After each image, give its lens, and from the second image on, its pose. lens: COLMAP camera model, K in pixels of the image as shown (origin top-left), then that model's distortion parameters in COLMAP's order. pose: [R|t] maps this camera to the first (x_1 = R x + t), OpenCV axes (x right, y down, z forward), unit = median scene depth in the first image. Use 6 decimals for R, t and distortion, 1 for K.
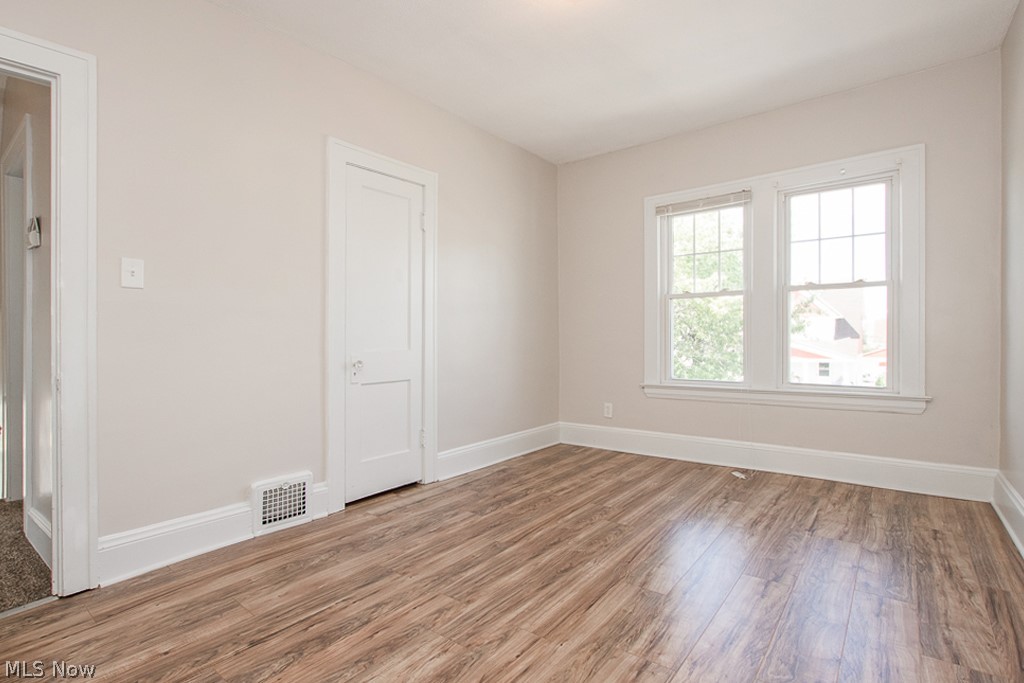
lens RADIAL K [[499.4, 0, 508.3], [0, 499.4, 337.2], [0, 0, 1]] dist [-0.017245, 0.002058]
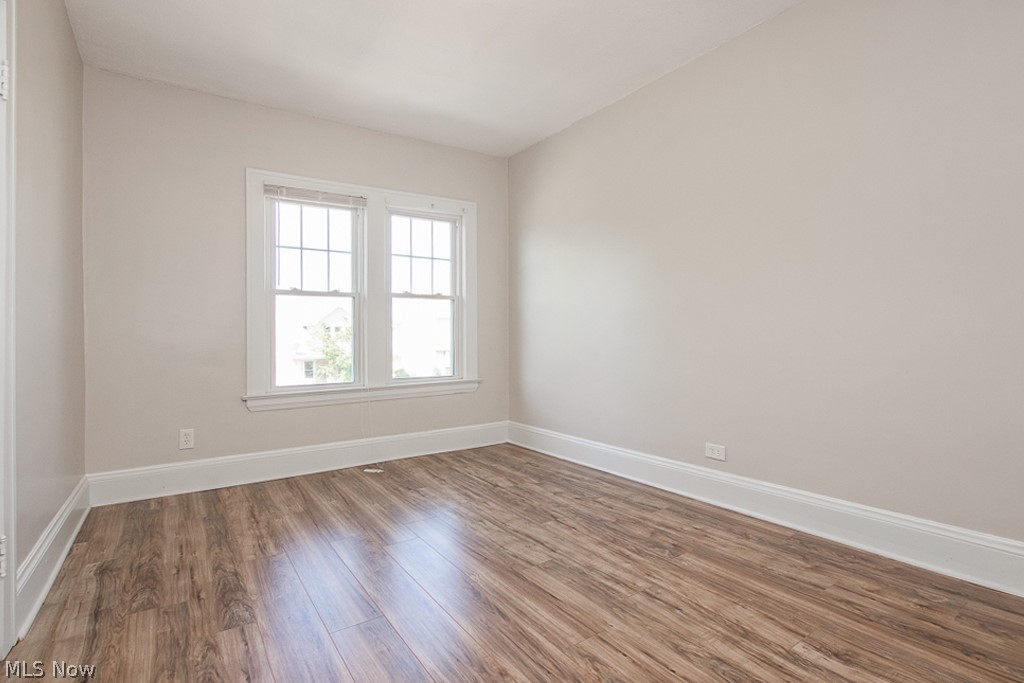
lens RADIAL K [[499.4, 0, 508.3], [0, 499.4, 337.2], [0, 0, 1]] dist [-0.017245, 0.002058]
pose [[0.294974, 0.005646, 0.955489, -0.533146], [0.009439, 0.999917, -0.008822, 0.012750], [-0.955459, 0.011621, 0.294896, 0.499713]]
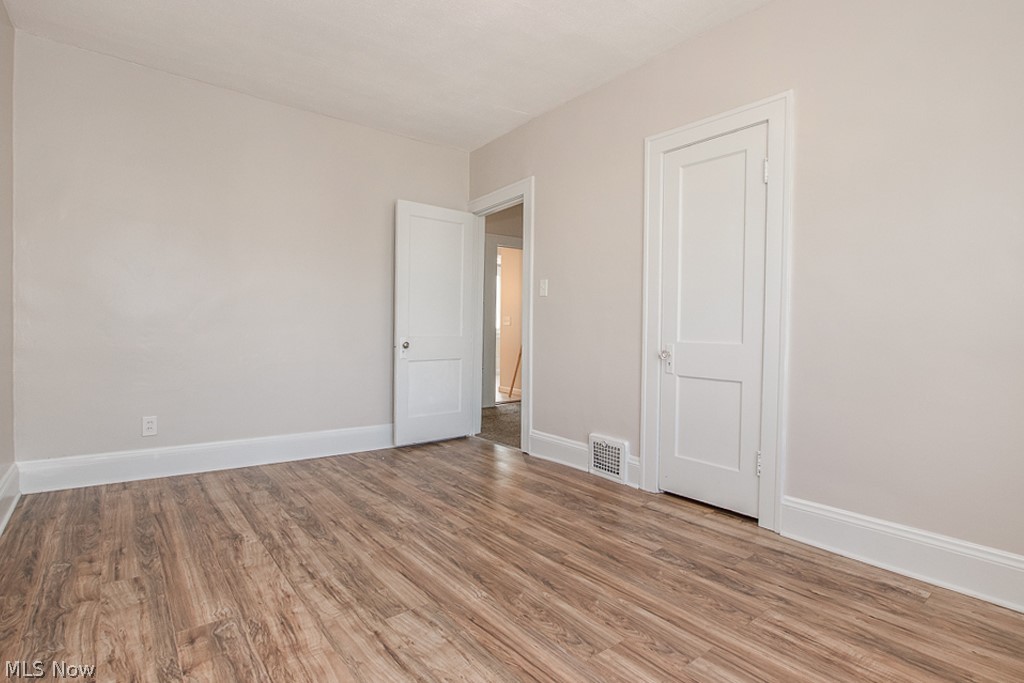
lens RADIAL K [[499.4, 0, 508.3], [0, 499.4, 337.2], [0, 0, 1]] dist [-0.017245, 0.002058]
pose [[-0.227621, 0.029210, -0.973312, 0.734248], [-0.011668, 0.999396, 0.032722, -0.008281], [0.973680, 0.018805, -0.227142, 0.929344]]
